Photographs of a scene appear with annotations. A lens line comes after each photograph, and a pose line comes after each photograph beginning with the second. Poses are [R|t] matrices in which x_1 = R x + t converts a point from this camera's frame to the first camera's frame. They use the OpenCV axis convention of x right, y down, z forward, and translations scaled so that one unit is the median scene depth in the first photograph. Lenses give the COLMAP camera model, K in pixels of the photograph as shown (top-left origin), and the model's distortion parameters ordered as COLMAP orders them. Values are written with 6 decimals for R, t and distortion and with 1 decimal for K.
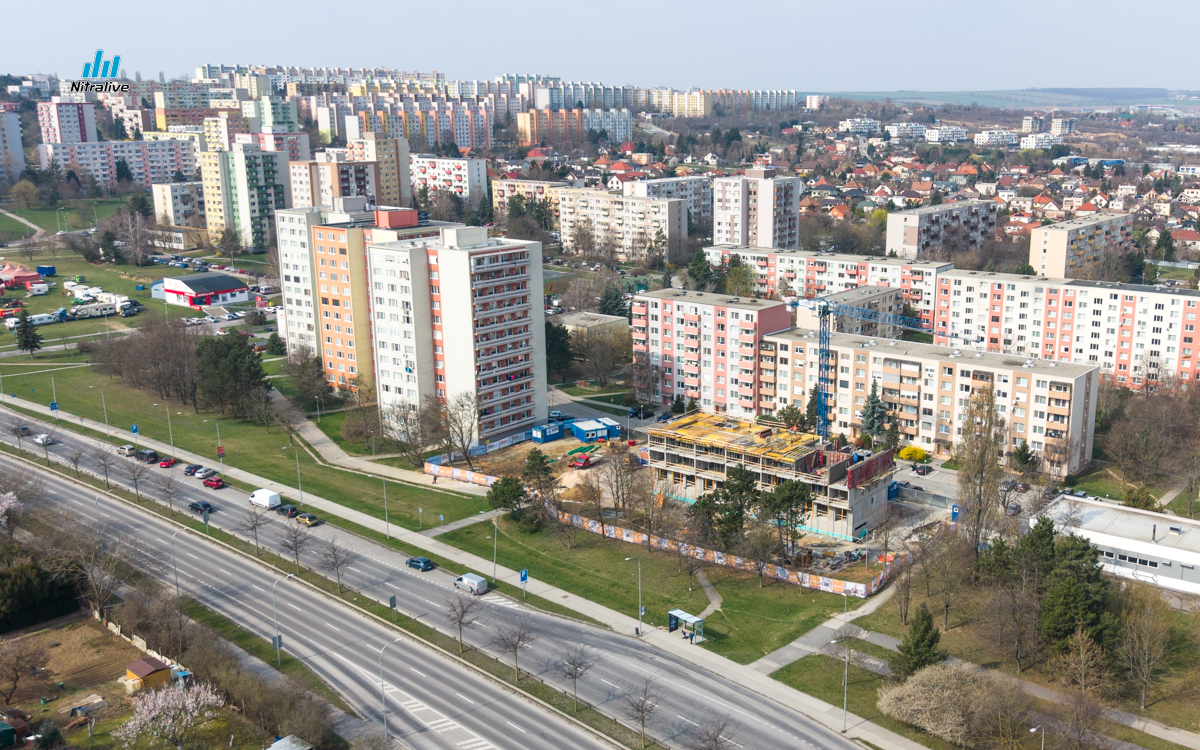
lens RADIAL K [[977.3, 0, 574.3], [0, 977.3, 341.1], [0, 0, 1]] dist [-0.182916, 0.356091]
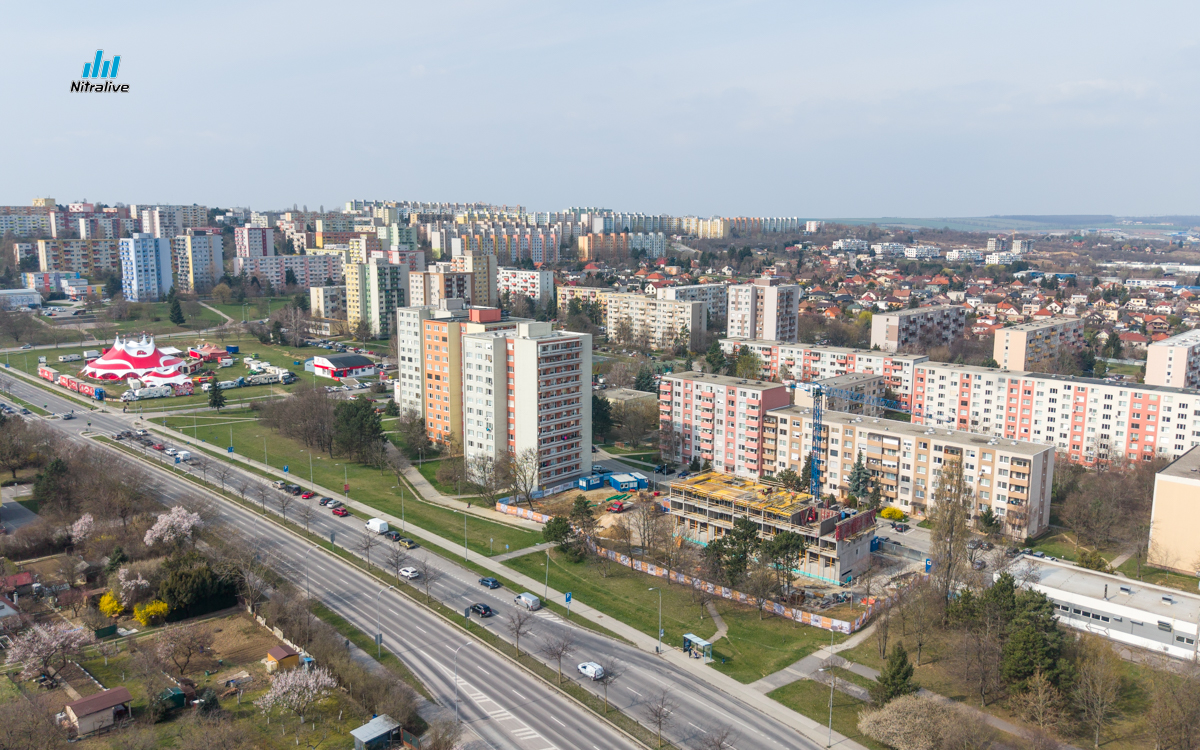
lens RADIAL K [[925.7, 0, 600.0], [0, 925.7, 375.0], [0, 0, 1]] dist [0.025610, -0.001250]
pose [[0.999446, 0.033163, -0.002733, -0.016658], [-0.033232, 0.998961, -0.031179, -0.008495], [0.001696, 0.031253, 0.999510, -0.200856]]
